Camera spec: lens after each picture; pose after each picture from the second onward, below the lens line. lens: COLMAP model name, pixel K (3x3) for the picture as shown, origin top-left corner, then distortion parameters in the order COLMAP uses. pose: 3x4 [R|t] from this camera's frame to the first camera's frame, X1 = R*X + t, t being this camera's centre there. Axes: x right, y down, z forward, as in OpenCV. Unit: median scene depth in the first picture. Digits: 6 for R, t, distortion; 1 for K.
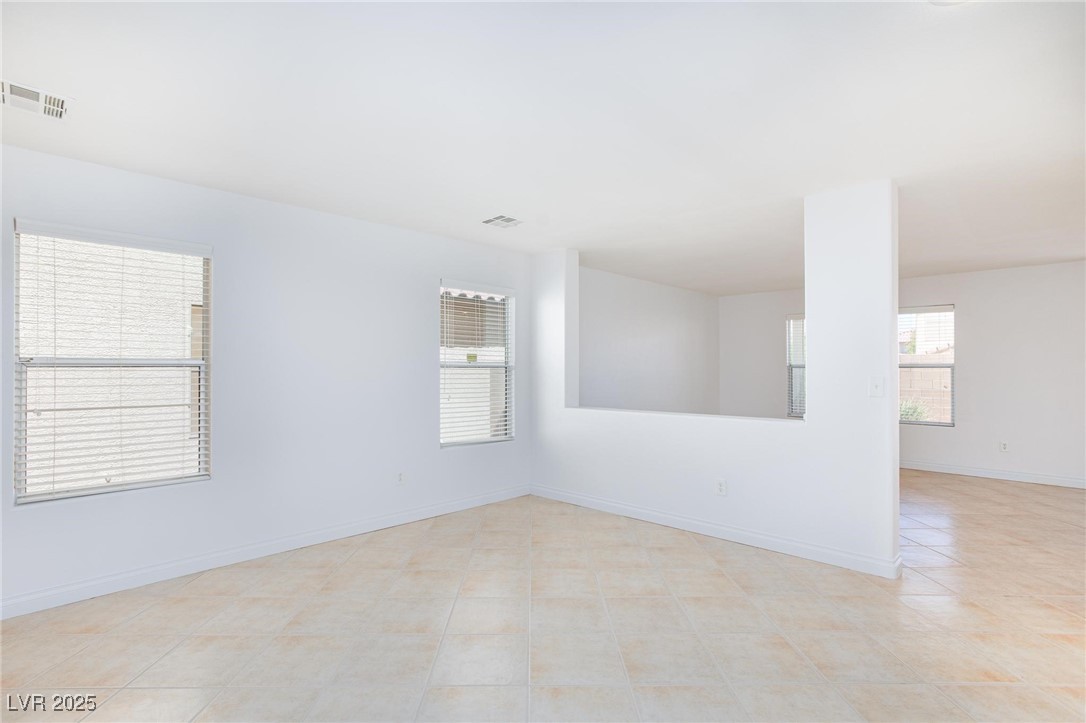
lens RADIAL K [[505.0, 0, 546.0], [0, 505.0, 371.5], [0, 0, 1]] dist [-0.020192, 0.010864]
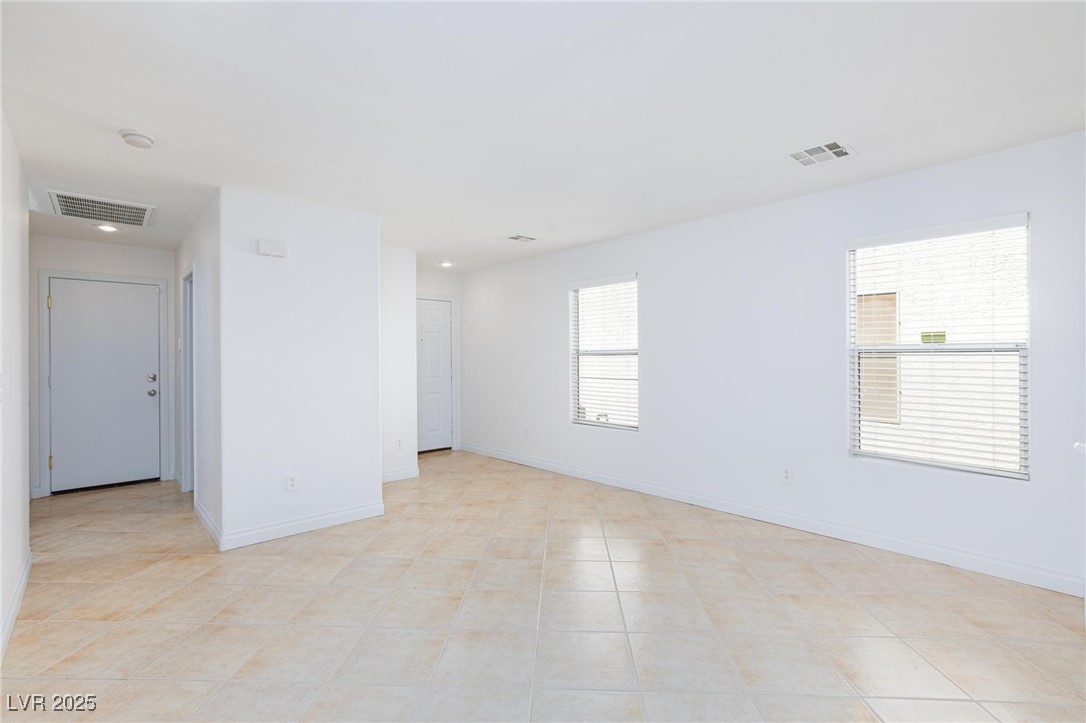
lens RADIAL K [[505.0, 0, 550.7], [0, 505.0, 357.7], [0, 0, 1]] dist [-0.020192, 0.010864]
pose [[-0.033162, 0.003352, -0.999444, 0.699772], [0.001320, 0.999994, 0.003310, -0.004832], [0.999449, -0.001210, -0.033167, 0.672569]]
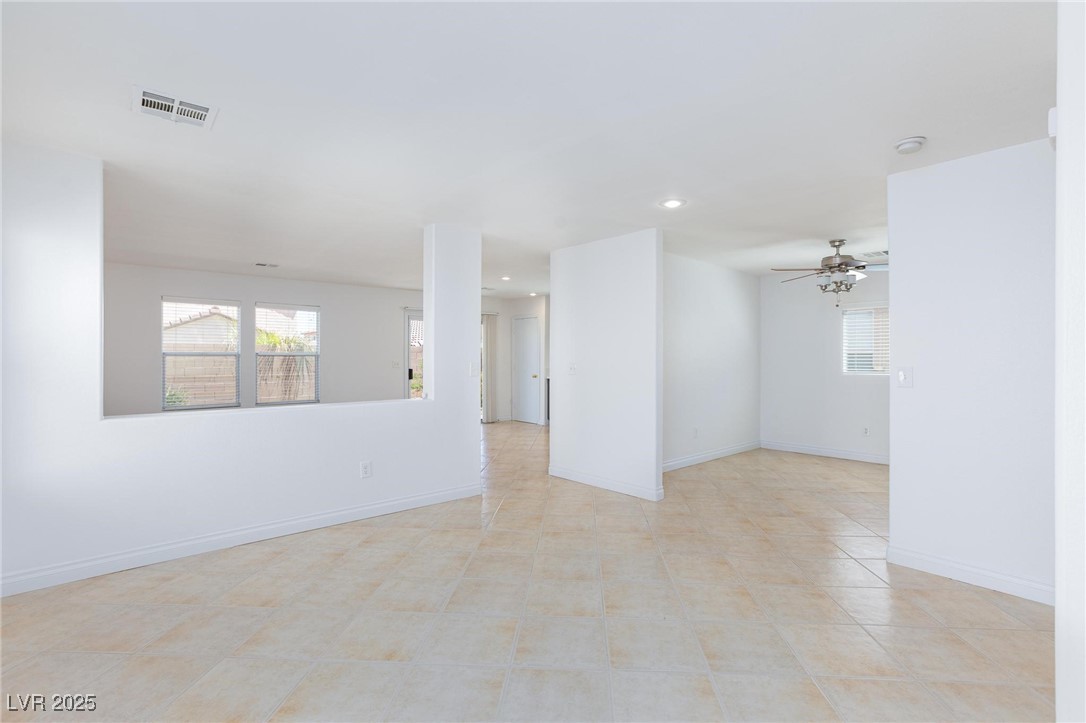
lens RADIAL K [[505.0, 0, 526.2], [0, 505.0, 352.9], [0, 0, 1]] dist [-0.020192, 0.010864]
pose [[0.116764, 0.007886, 0.993128, -0.670712], [0.005058, 0.999951, -0.008535, -0.003185], [-0.993147, 0.006020, 0.116719, 0.551029]]
